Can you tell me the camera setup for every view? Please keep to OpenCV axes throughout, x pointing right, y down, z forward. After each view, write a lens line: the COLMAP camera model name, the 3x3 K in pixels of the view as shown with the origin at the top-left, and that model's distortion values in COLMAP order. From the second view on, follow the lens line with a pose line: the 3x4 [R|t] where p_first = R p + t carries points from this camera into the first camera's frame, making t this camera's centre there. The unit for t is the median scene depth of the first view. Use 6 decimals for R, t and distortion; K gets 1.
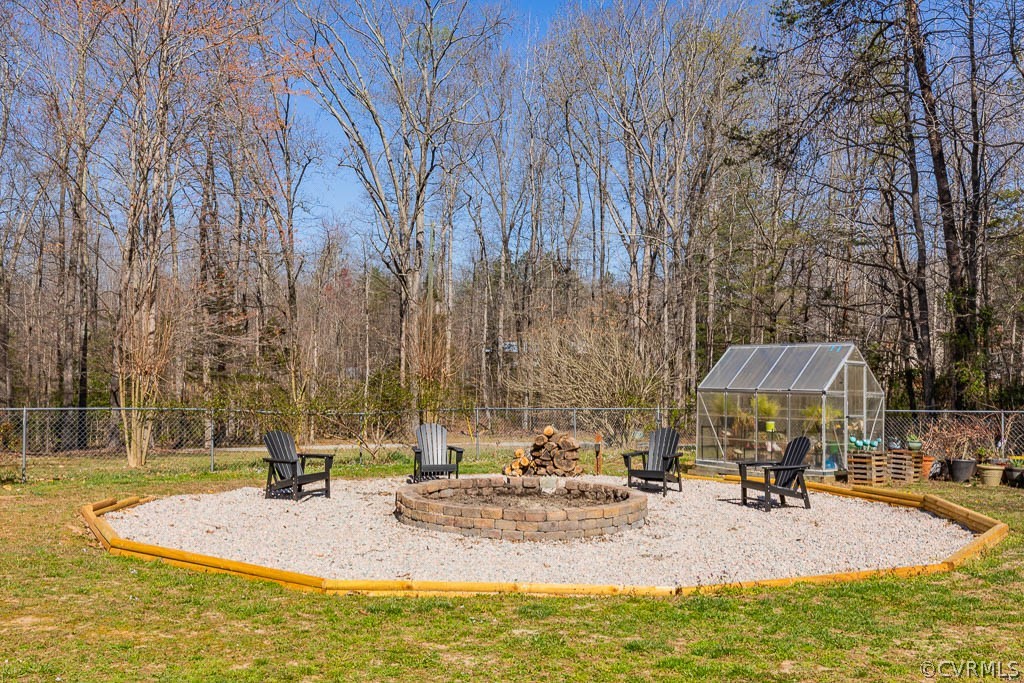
lens RADIAL K [[1070.7, 0, 512.0], [0, 1070.7, 341.5], [0, 0, 1]] dist [0.081822, 0.006011]
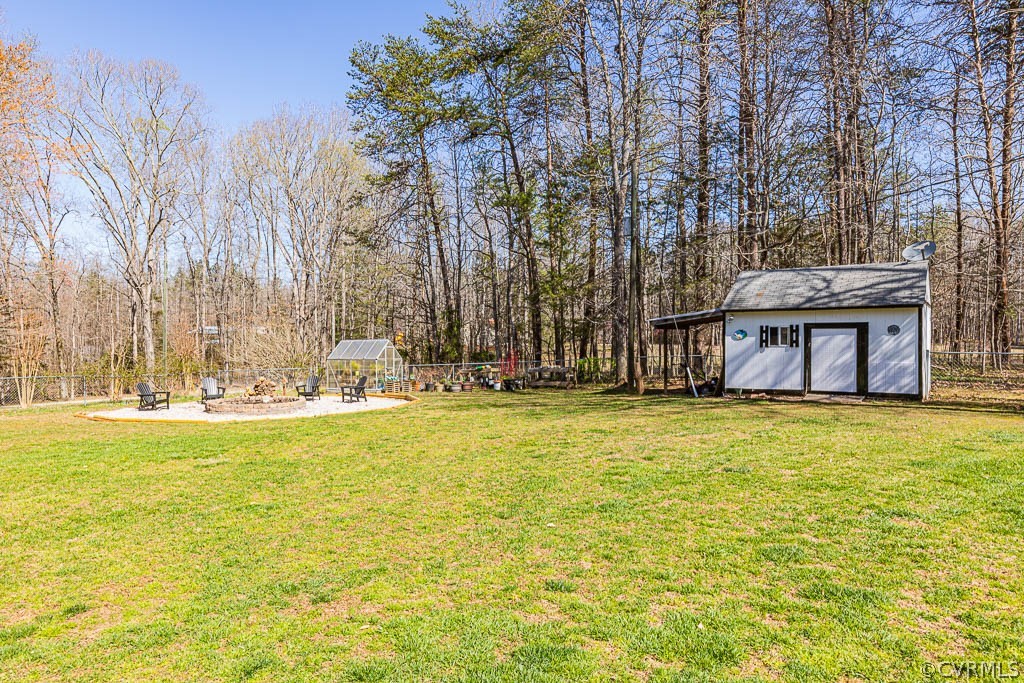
lens RADIAL K [[663.4, 0, 512.0], [0, 663.4, 341.5], [0, 0, 1]] dist [0.005759, 0.001123]
pose [[0.909817, -0.018584, 0.414593, -0.045913], [0.008397, 0.999617, 0.026381, -0.021643], [-0.414924, -0.020521, 0.909625, -0.365007]]
